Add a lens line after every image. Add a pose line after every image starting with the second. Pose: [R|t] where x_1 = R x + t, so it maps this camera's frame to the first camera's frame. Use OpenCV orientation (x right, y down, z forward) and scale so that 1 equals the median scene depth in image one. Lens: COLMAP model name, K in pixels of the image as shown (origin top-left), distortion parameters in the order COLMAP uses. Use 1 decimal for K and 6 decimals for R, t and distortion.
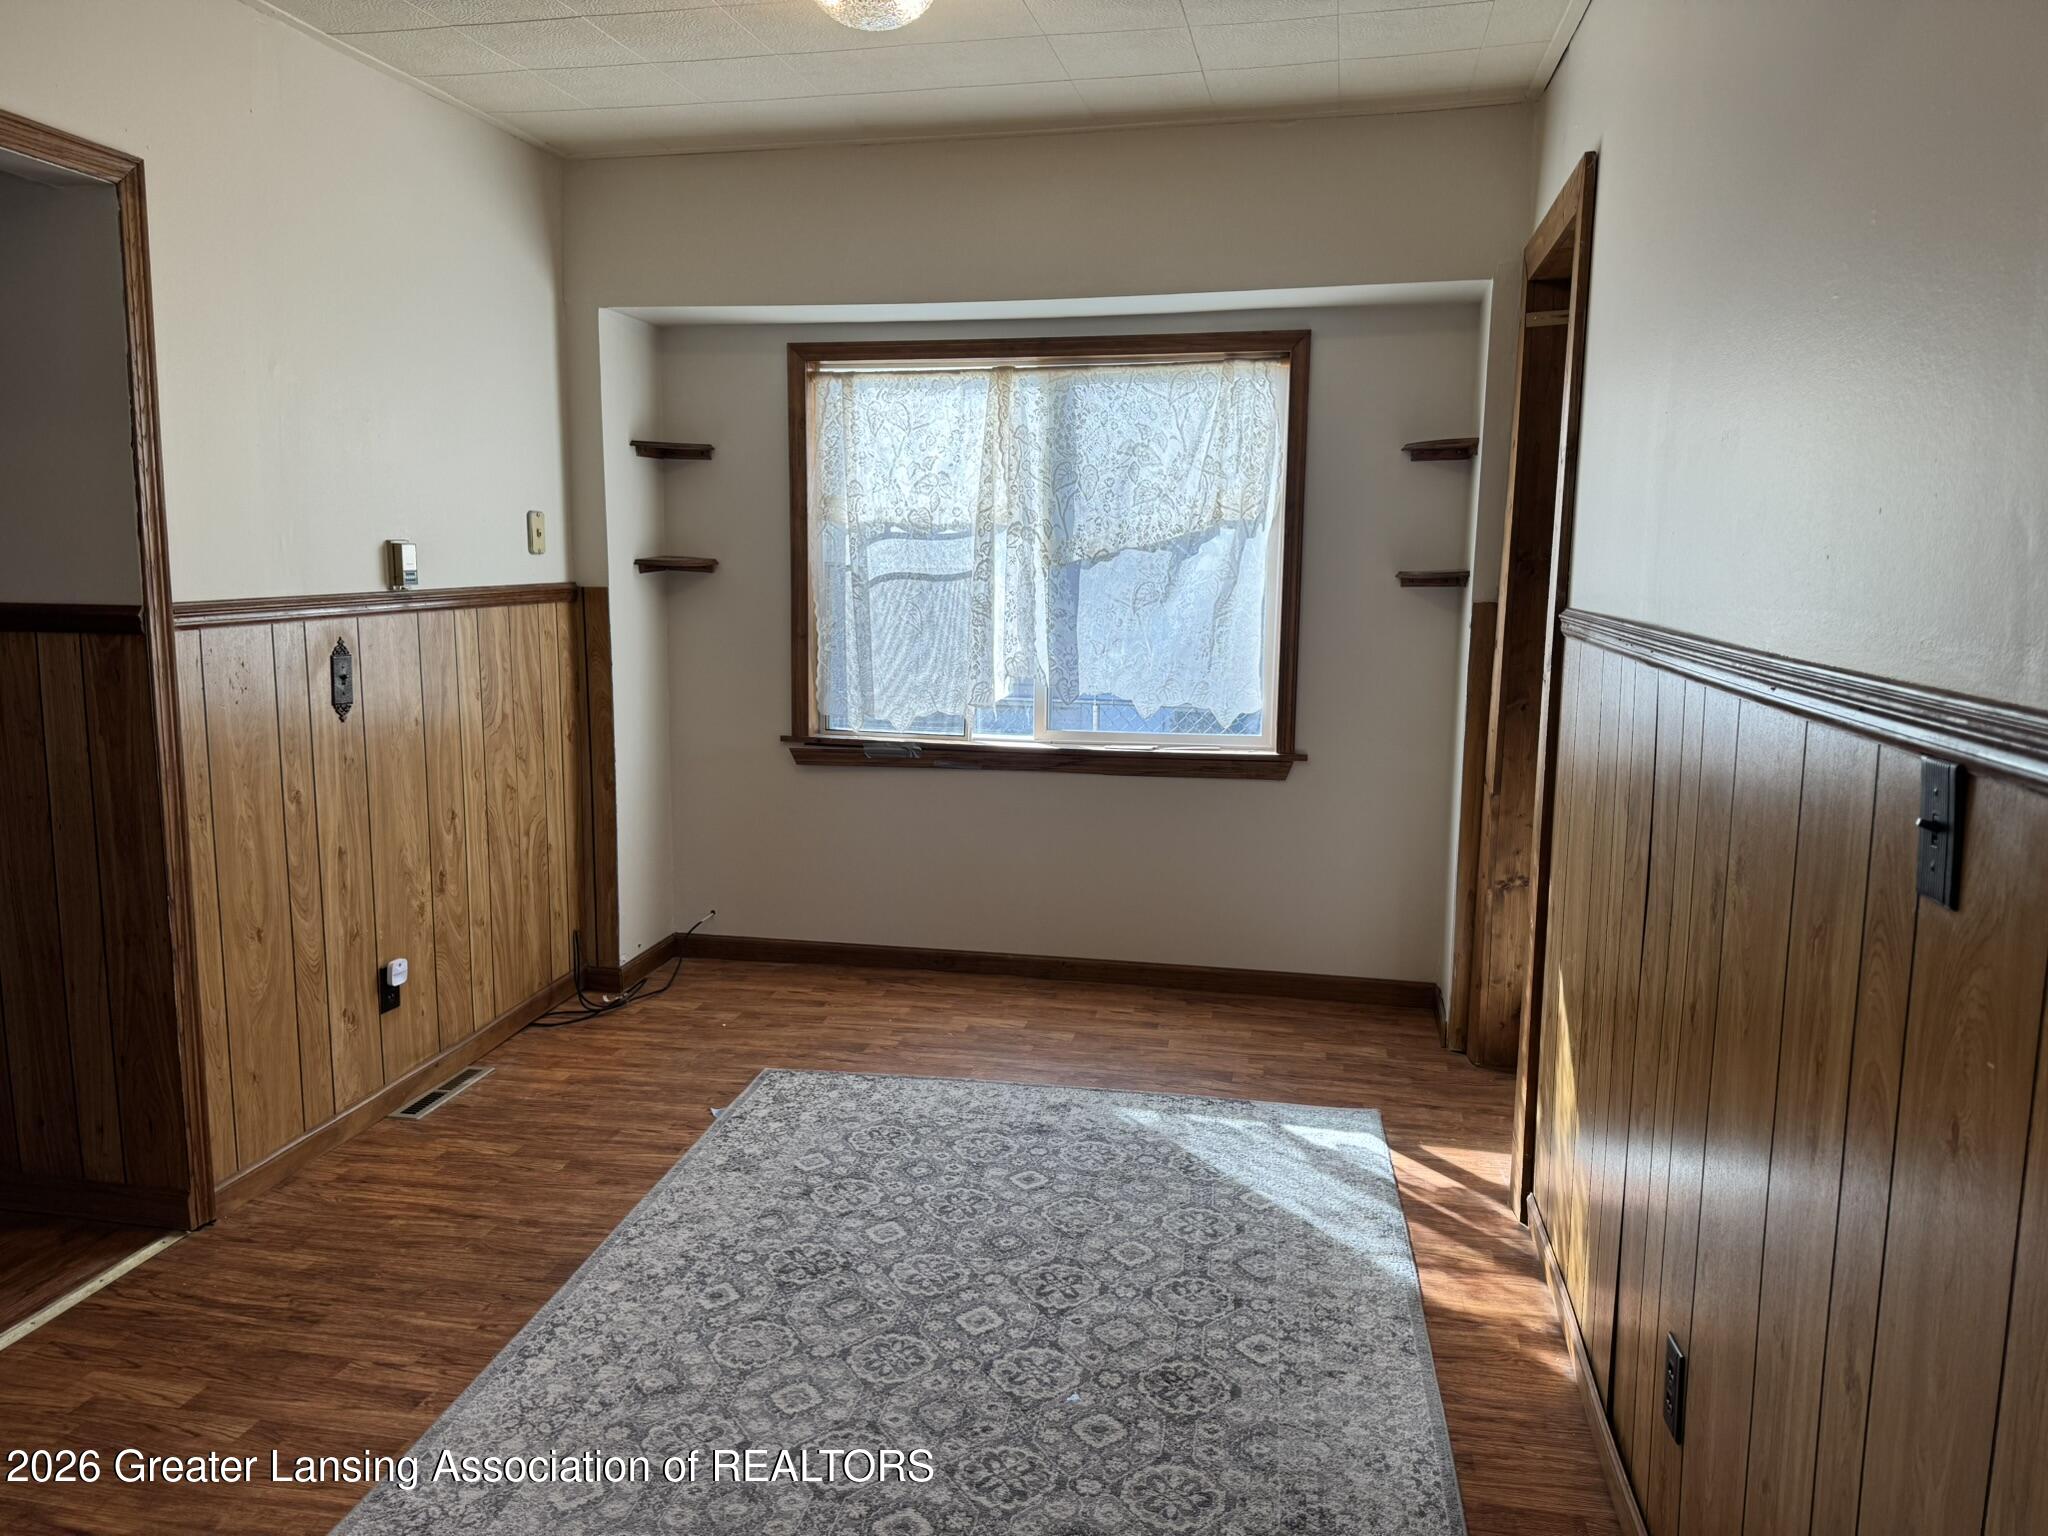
lens RADIAL K [[1437.3, 0, 1016.8], [0, 1437.3, 774.8], [0, 0, 1]] dist [0.166590, -0.270000]
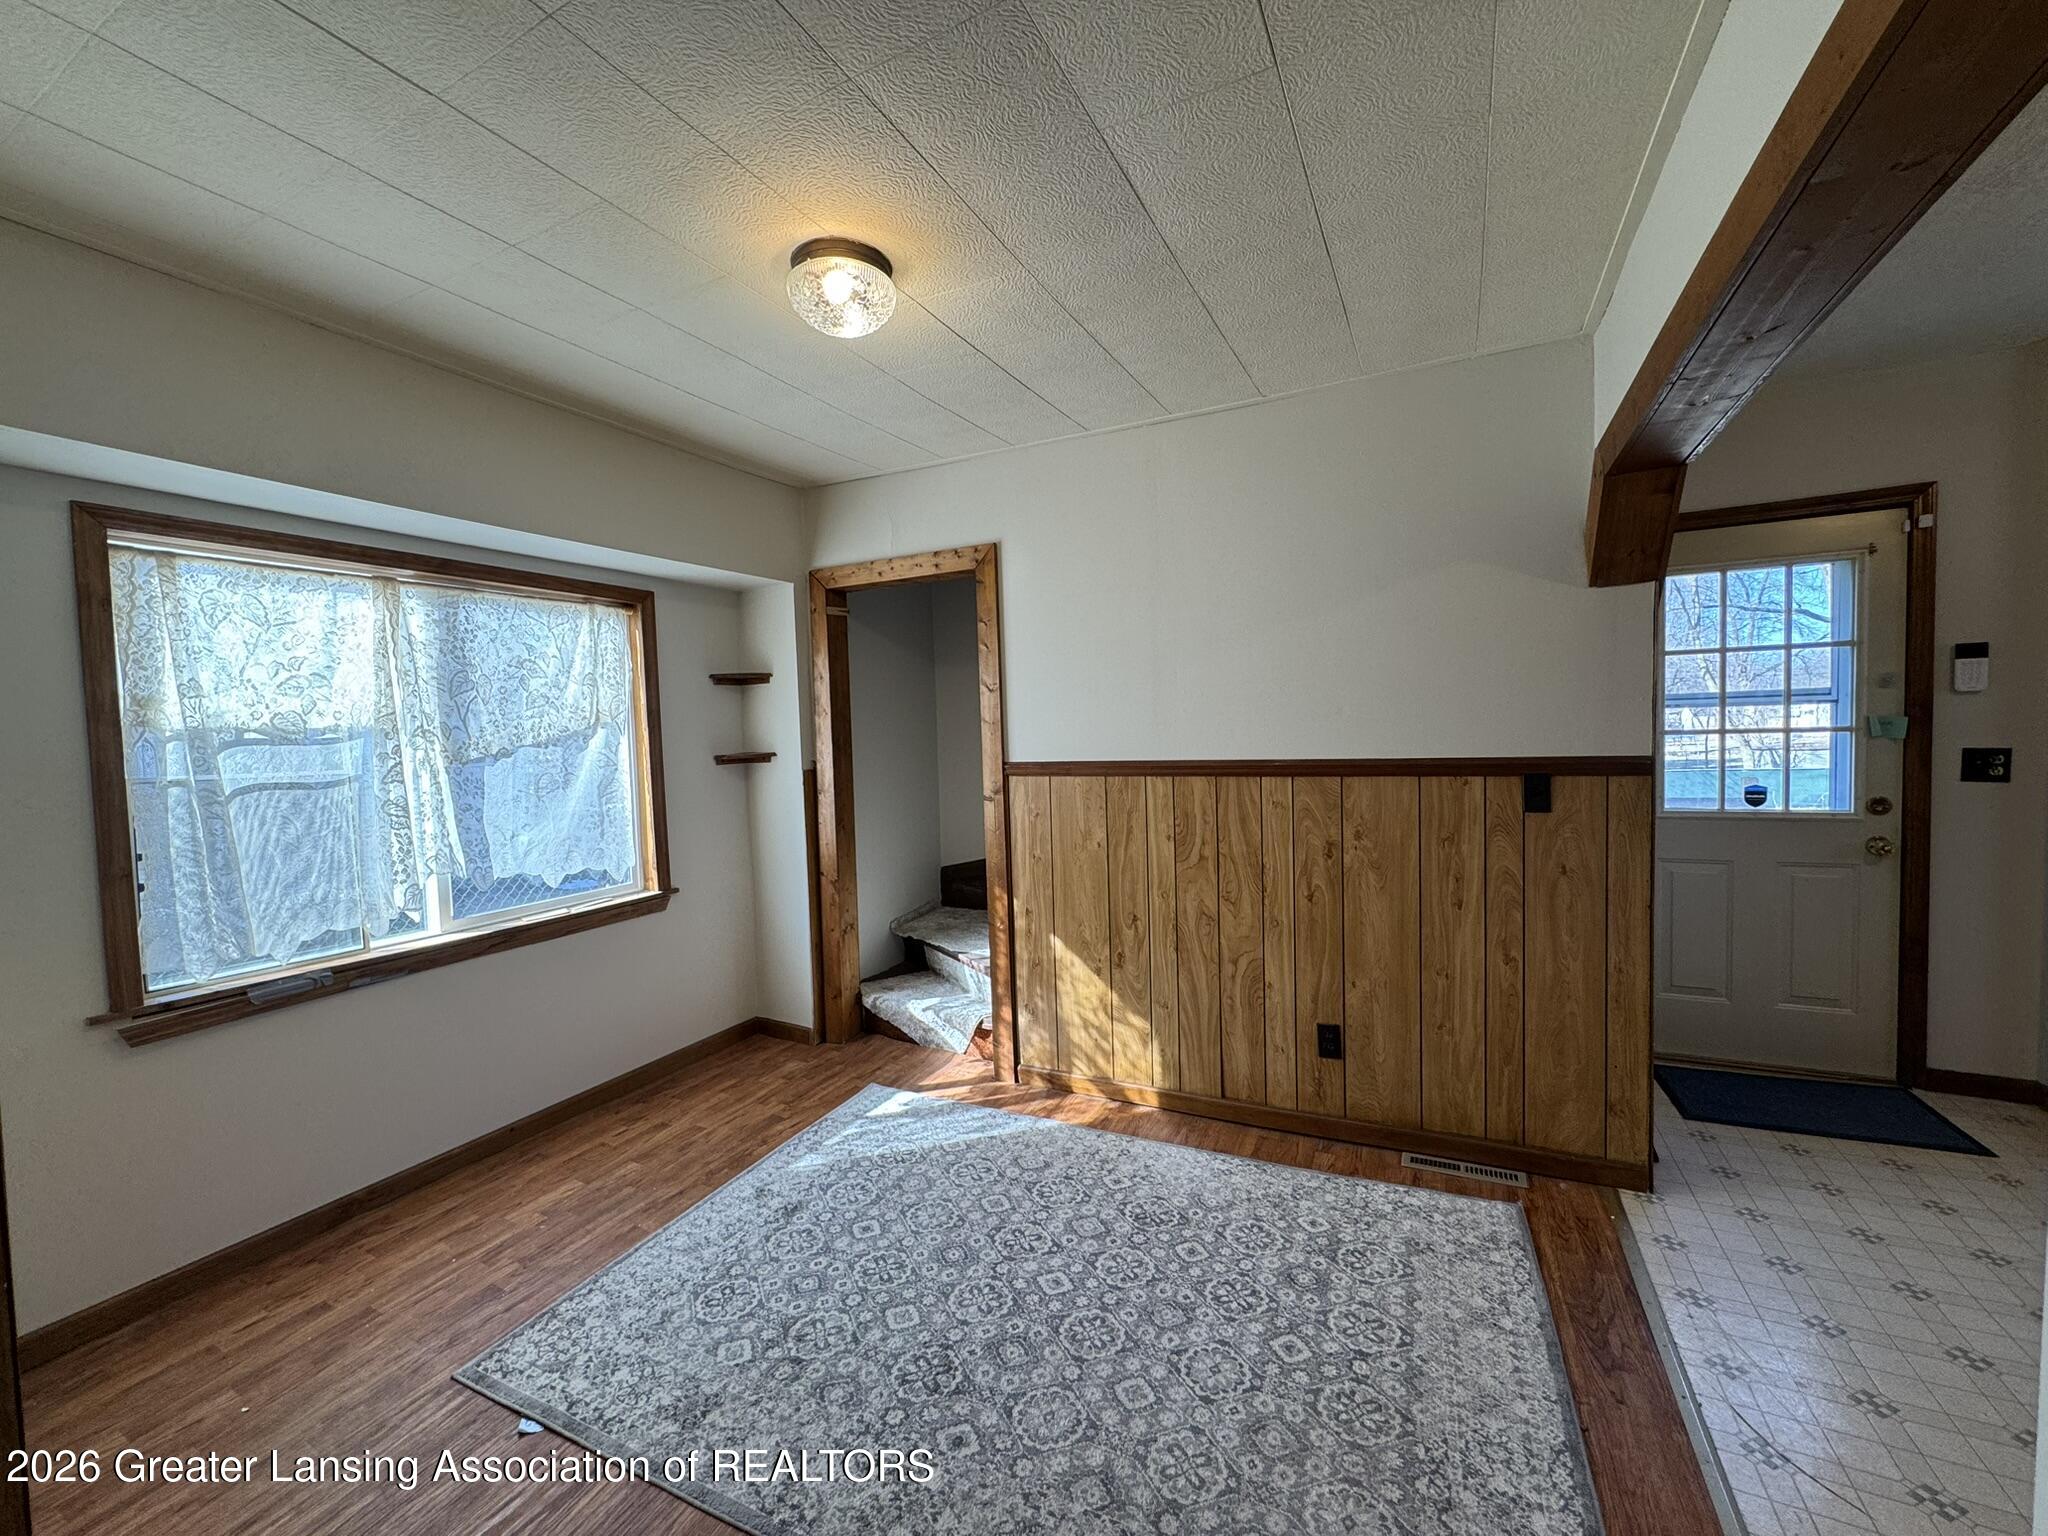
lens RADIAL K [[820.7, 0, 1024.0], [0, 820.7, 768.0], [0, 0, 1]] dist [0.000025, -0.000062]
pose [[0.261811, -0.059340, 0.963293, -0.466747], [0.183249, 0.983008, 0.010750, -0.074701], [-0.947563, 0.173708, 0.268236, 0.455963]]
